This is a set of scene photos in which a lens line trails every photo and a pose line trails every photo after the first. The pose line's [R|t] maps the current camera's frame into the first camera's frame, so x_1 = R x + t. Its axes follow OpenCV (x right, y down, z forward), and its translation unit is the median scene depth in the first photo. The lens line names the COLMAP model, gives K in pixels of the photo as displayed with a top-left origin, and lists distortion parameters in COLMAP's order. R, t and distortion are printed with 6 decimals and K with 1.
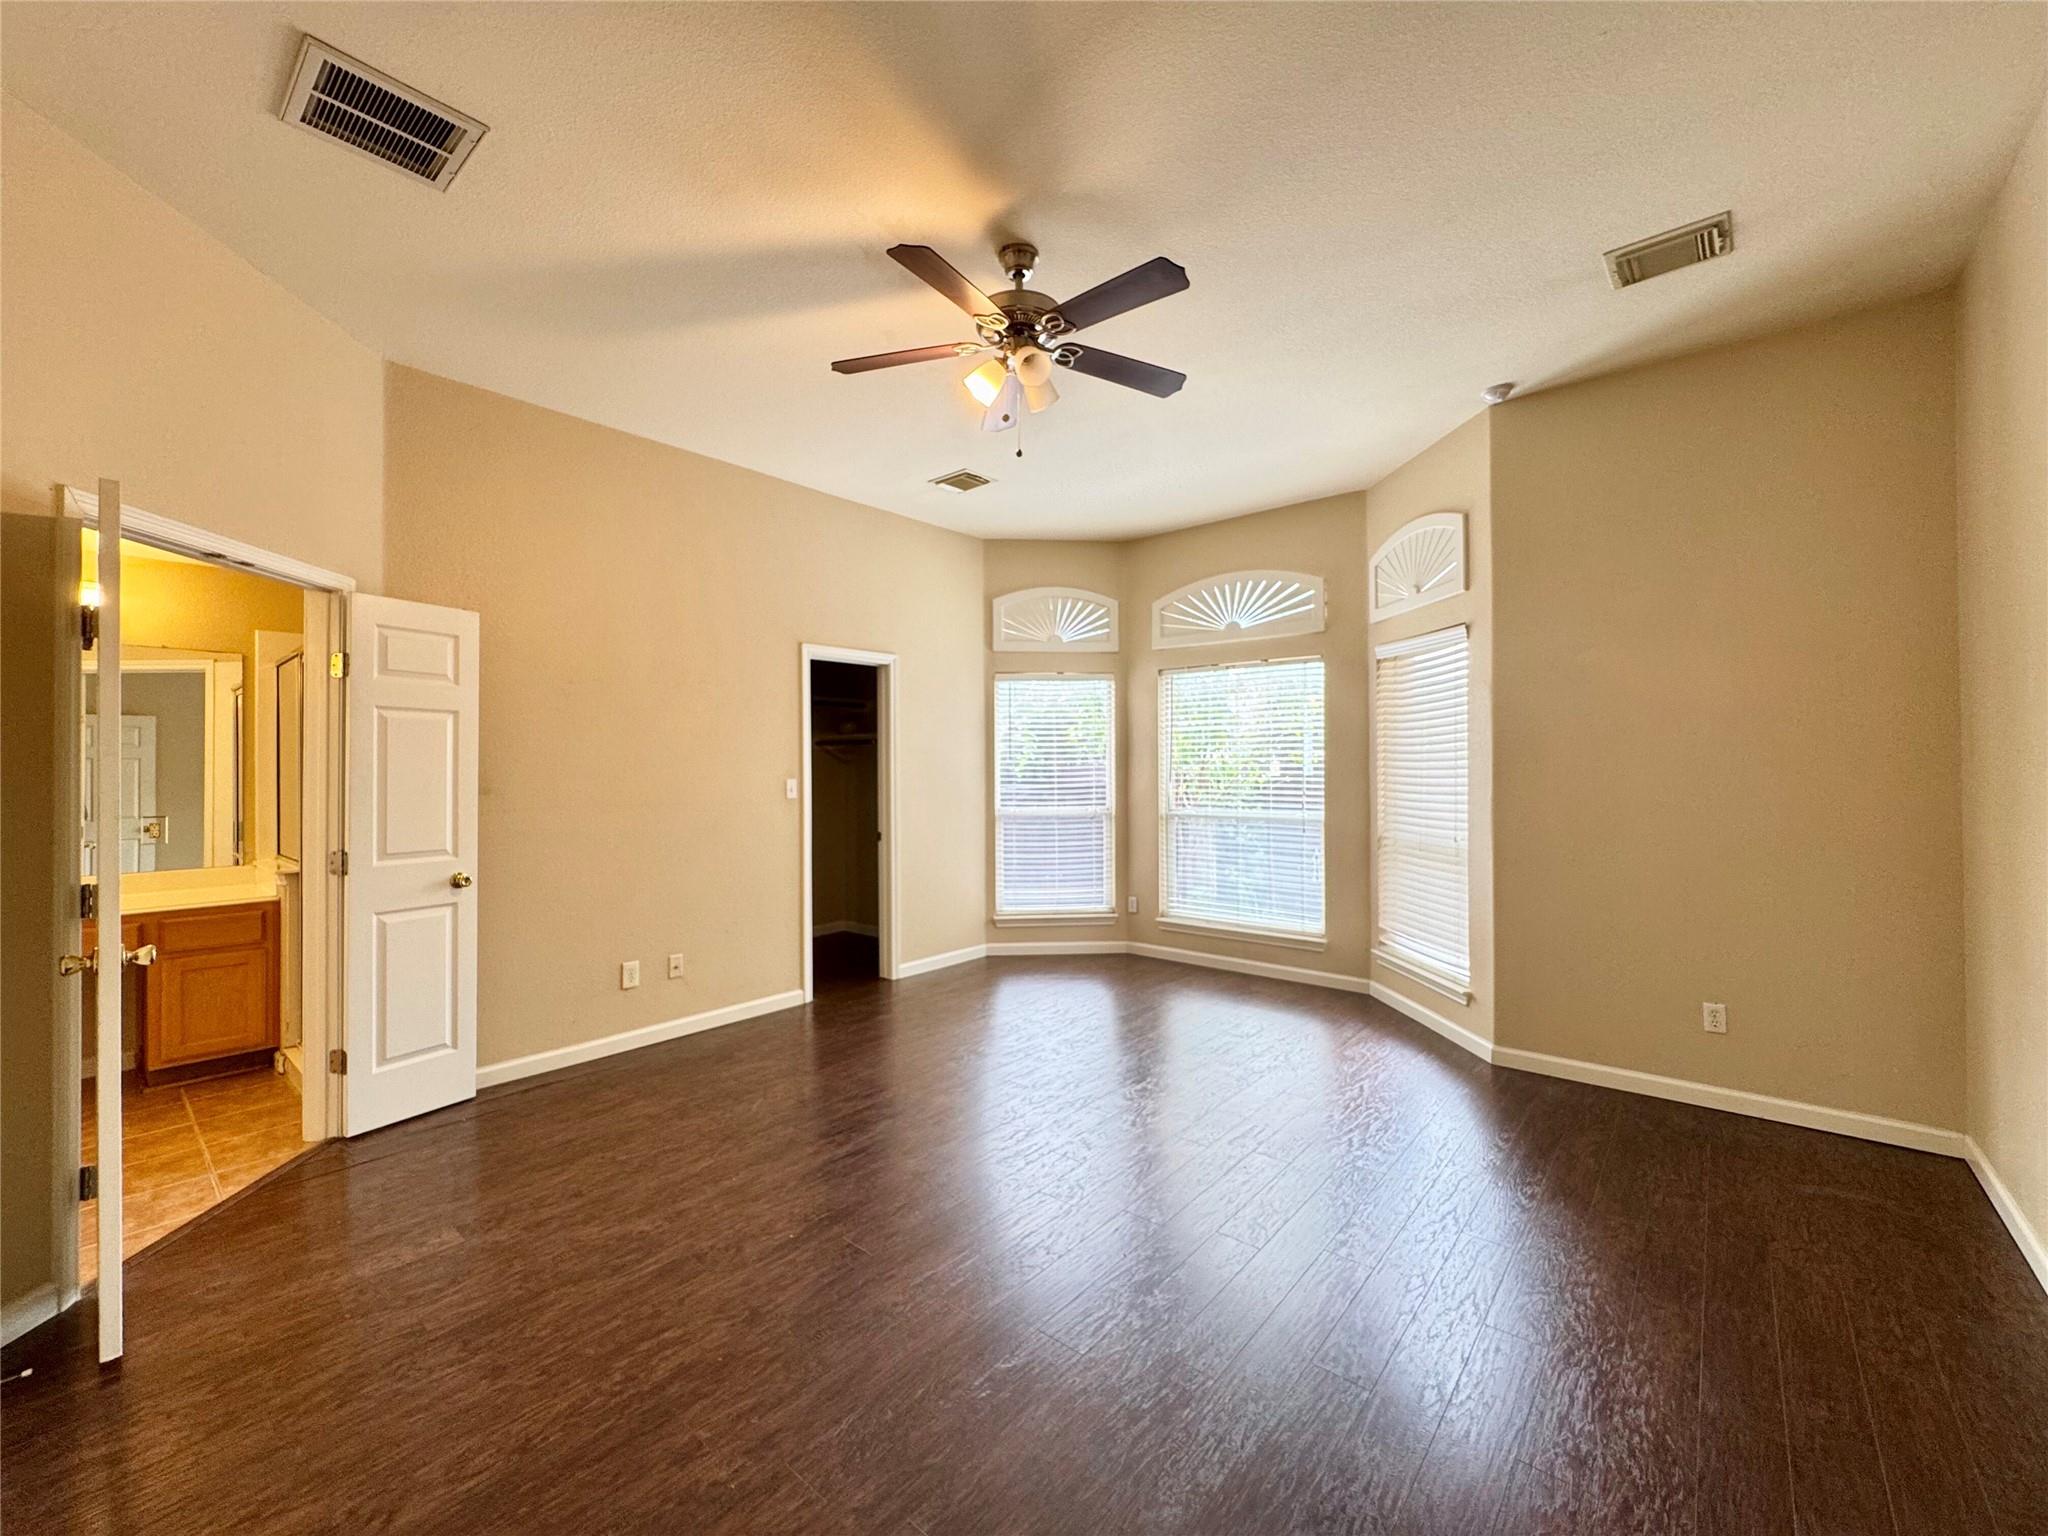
lens RADIAL K [[819.9, 0, 1021.1], [0, 819.9, 761.8], [0, 0, 1]] dist [-0.001846, -0.000071]
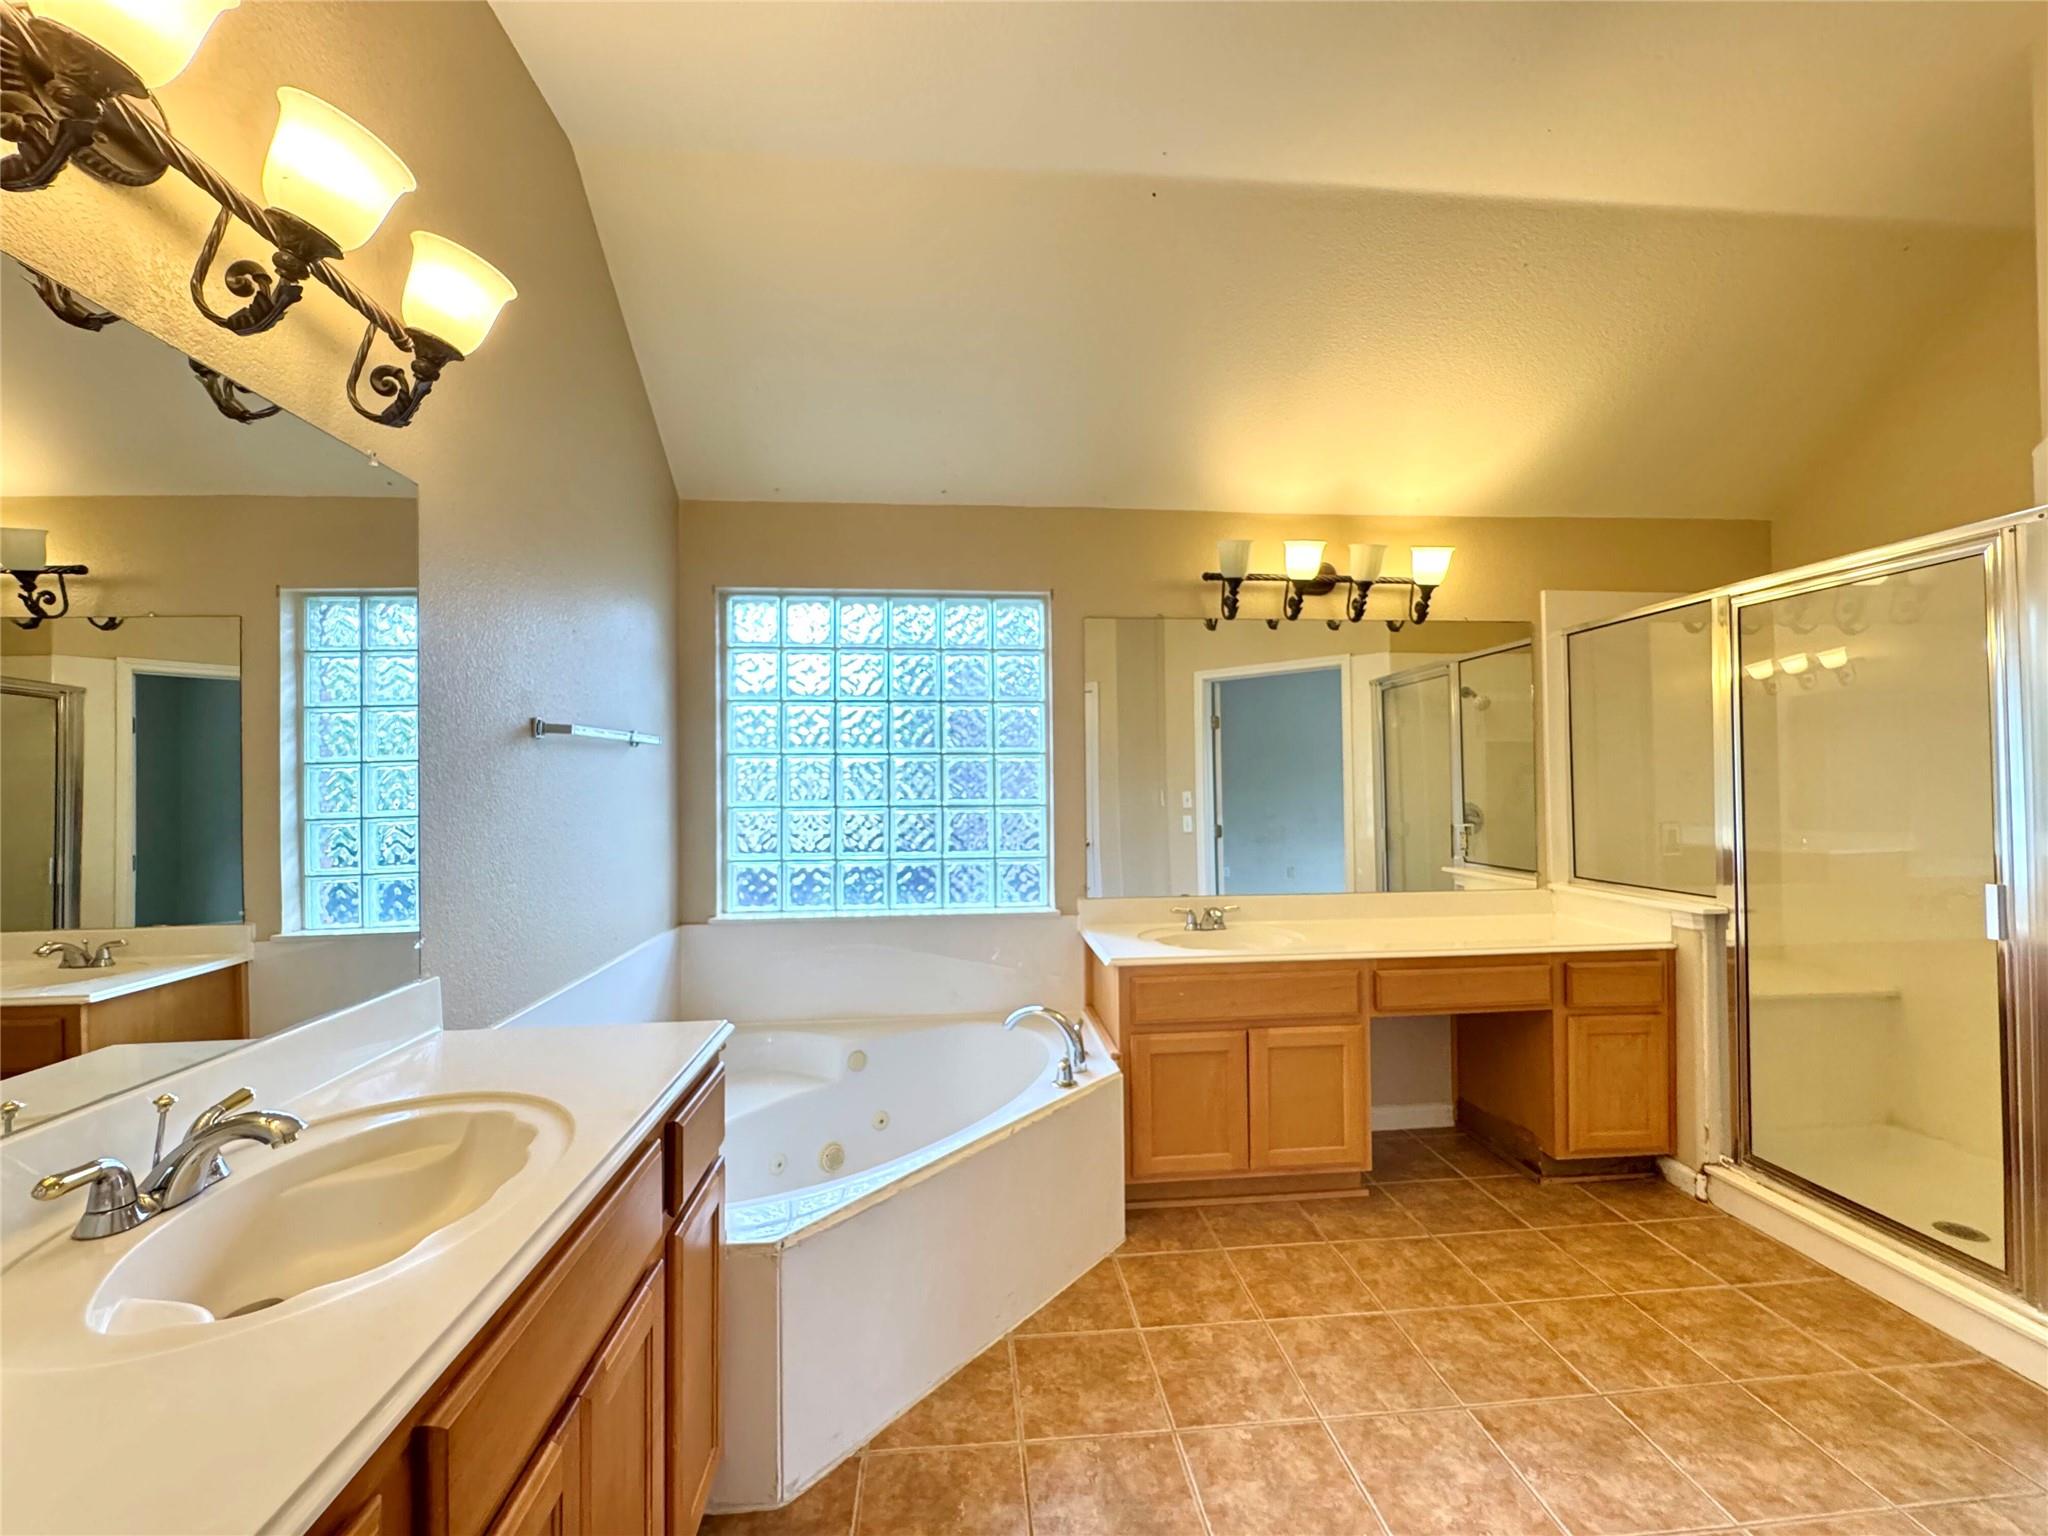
lens RADIAL K [[819.9, 0, 1021.7], [0, 819.9, 773.9], [0, 0, 1]] dist [-0.001846, -0.000071]
pose [[0.720055, -0.014140, -0.693773, -0.873658], [0.011769, 0.999897, -0.008164, 0.020186], [0.693817, -0.002286, 0.720147, 0.110738]]
